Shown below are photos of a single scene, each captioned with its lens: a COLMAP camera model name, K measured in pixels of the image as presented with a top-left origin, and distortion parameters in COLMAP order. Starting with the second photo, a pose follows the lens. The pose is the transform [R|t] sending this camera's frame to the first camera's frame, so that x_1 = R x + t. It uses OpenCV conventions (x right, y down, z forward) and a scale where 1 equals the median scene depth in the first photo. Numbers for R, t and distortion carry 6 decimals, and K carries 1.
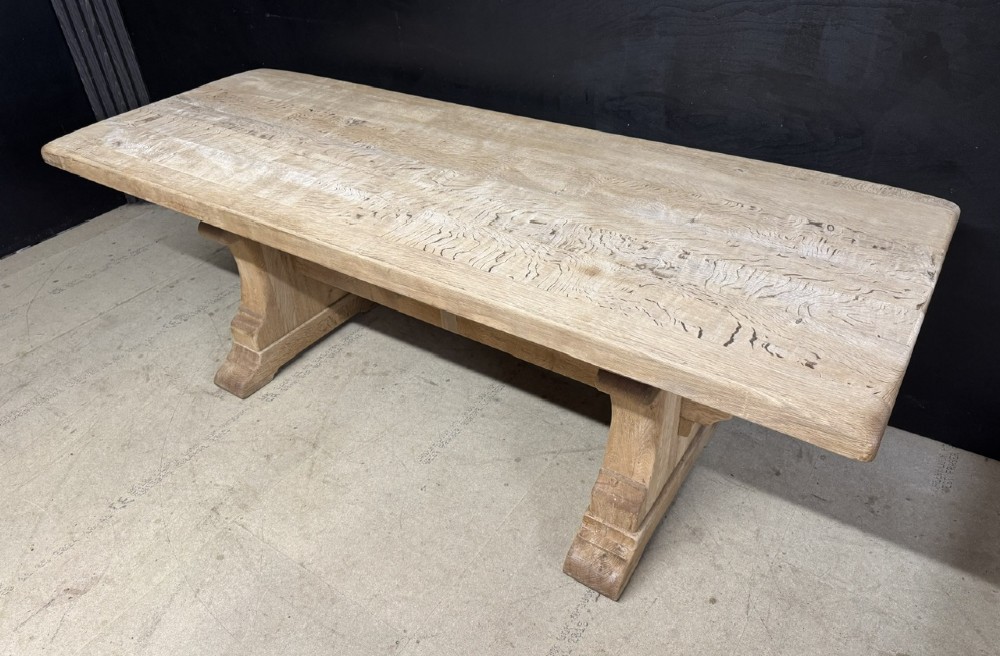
lens RADIAL K [[703.4, 0, 502.2], [0, 703.4, 322.5], [0, 0, 1]] dist [0.066865, -0.081987]
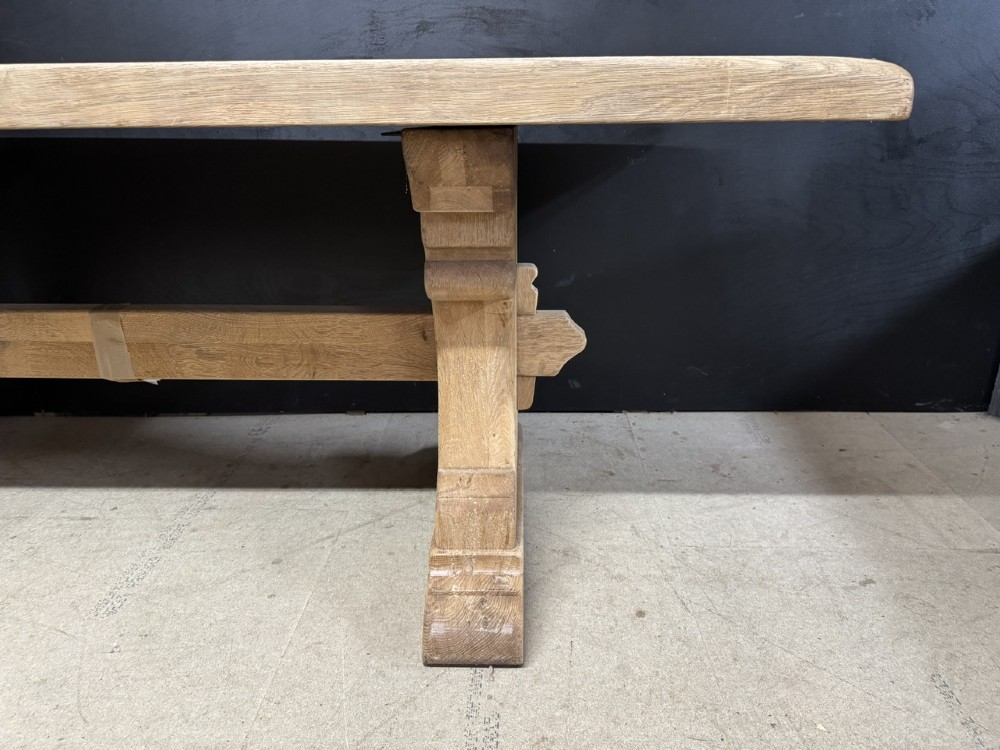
lens RADIAL K [[699.6, 0, 497.9], [0, 699.6, 372.7], [0, 0, 1]] dist [0.092737, -0.123993]
pose [[0.847673, -0.141666, 0.511255, -0.118411], [0.288012, 0.932196, -0.219225, 0.256600], [-0.445533, 0.333078, 0.830999, 0.379221]]
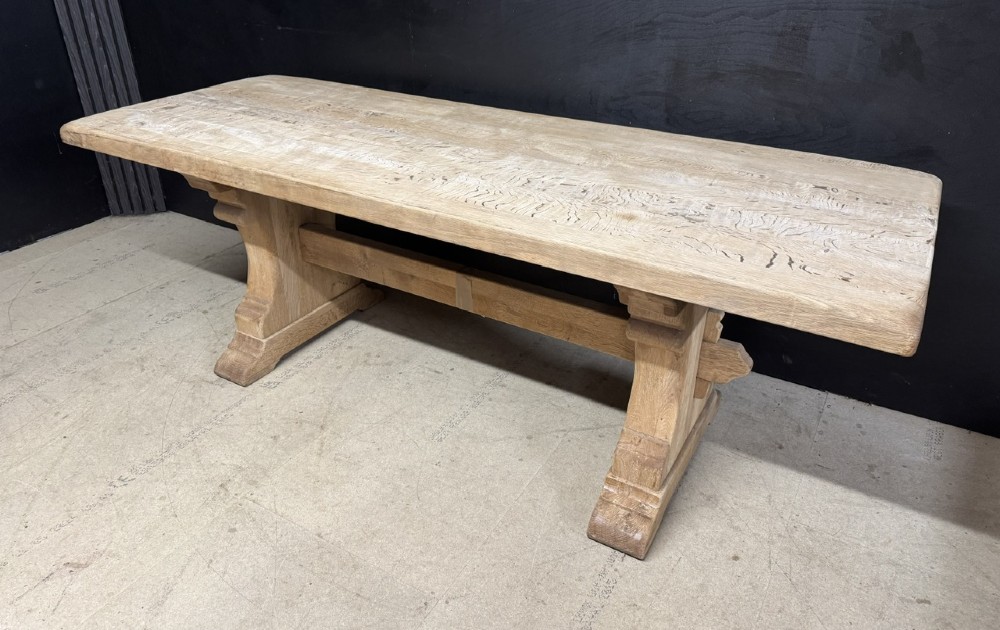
lens RADIAL K [[701.4, 0, 502.7], [0, 701.4, 296.2], [0, 0, 1]] dist [0.070217, -0.085926]
pose [[0.996793, 0.012452, 0.079046, -0.108321], [-0.002184, 0.991685, -0.128668, 0.136082], [-0.079991, 0.128083, 0.988532, -0.021906]]
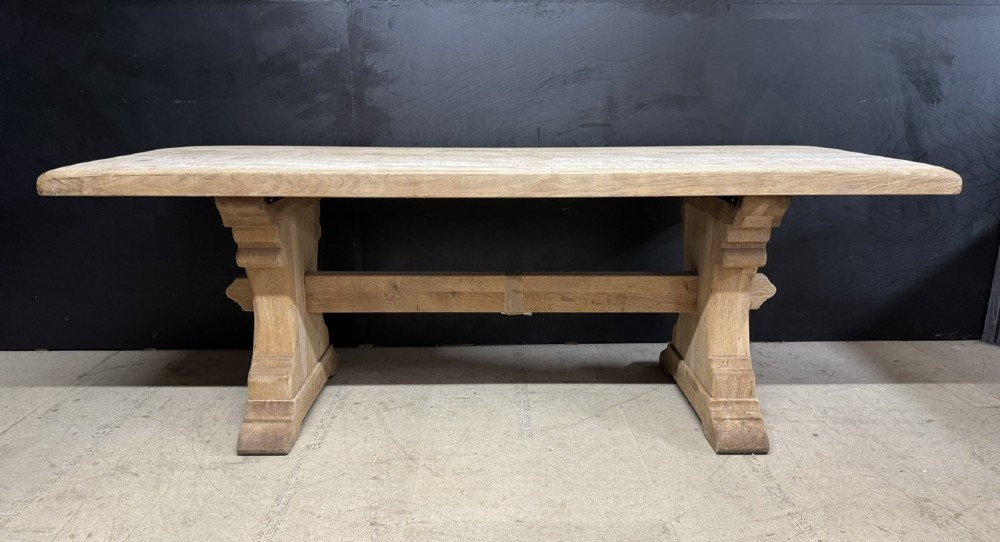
lens RADIAL K [[717.1, 0, 499.6], [0, 717.1, 291.7], [0, 0, 1]] dist [0.091419, -0.124466]
pose [[0.822222, -0.105963, 0.559216, -0.775434], [0.303867, 0.912501, -0.273874, 0.307099], [-0.481264, 0.395113, 0.782477, 0.139967]]
